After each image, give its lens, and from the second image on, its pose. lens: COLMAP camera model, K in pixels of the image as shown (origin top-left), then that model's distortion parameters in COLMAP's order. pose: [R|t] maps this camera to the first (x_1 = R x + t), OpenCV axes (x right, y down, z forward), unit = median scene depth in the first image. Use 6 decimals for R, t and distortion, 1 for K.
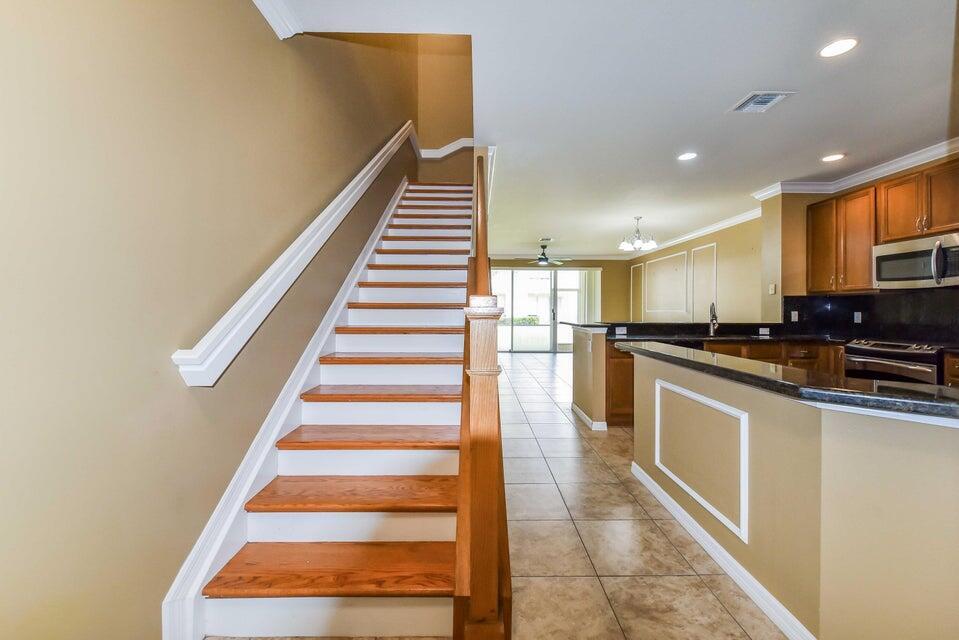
lens RADIAL K [[390.5, 0, 480.0], [0, 390.5, 308.9], [0, 0, 1]] dist [0.012839, -0.000026]
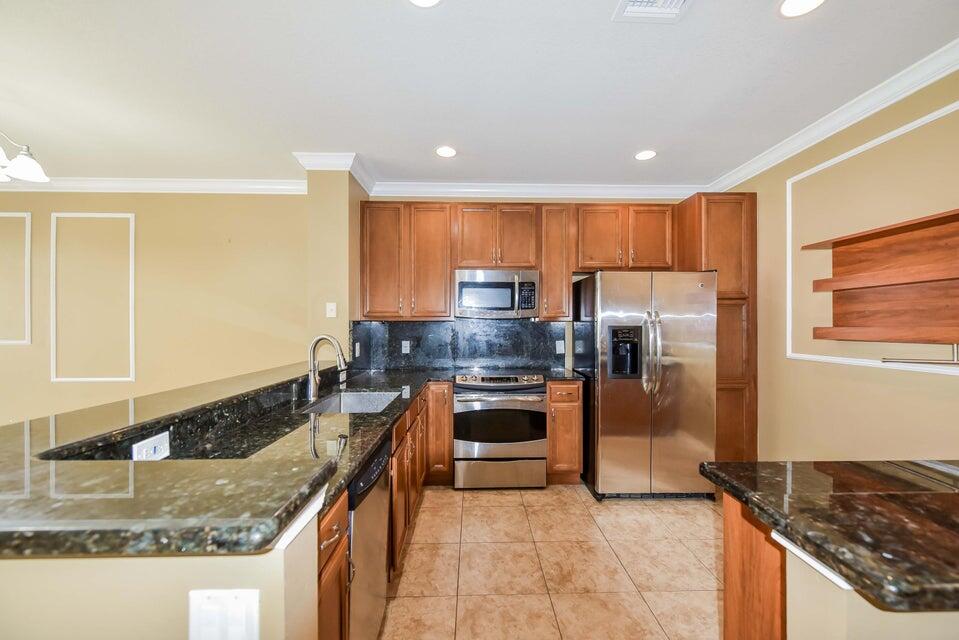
lens RADIAL K [[390.5, 0, 478.4], [0, 390.5, 326.2], [0, 0, 1]] dist [0.012839, -0.000026]
pose [[-0.005003, -0.004377, 0.999978, 0.085114], [-0.002972, 0.999986, 0.004362, -0.027794], [-0.999983, -0.002950, -0.005016, 0.806708]]
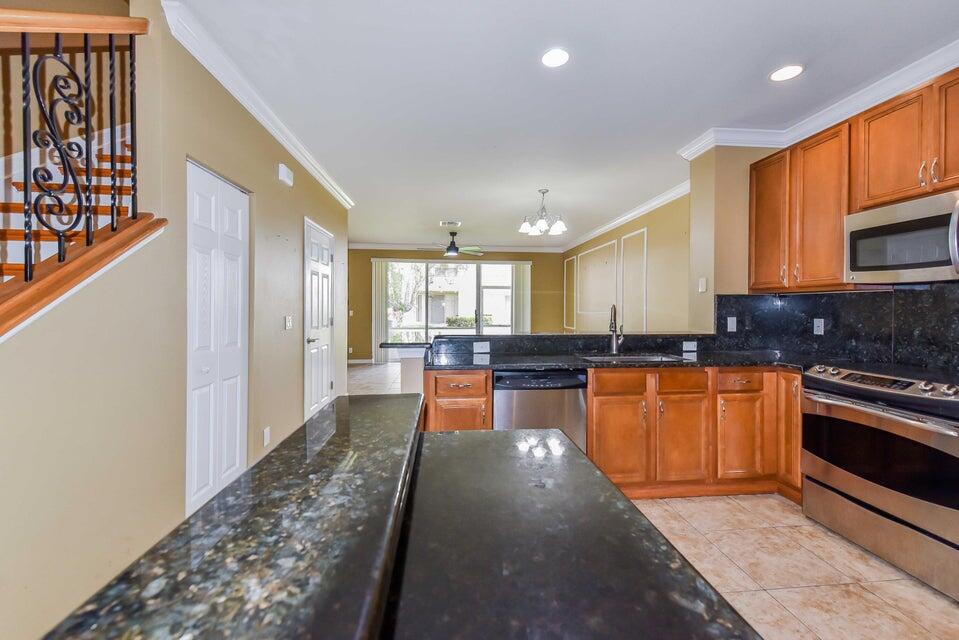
lens RADIAL K [[390.5, 0, 478.7], [0, 390.5, 311.5], [0, 0, 1]] dist [0.012839, -0.000026]
pose [[0.997437, -0.001123, 0.071548, 0.312685], [0.000271, 0.999929, 0.011923, -0.011893], [-0.071556, -0.011873, 0.997366, 0.352014]]
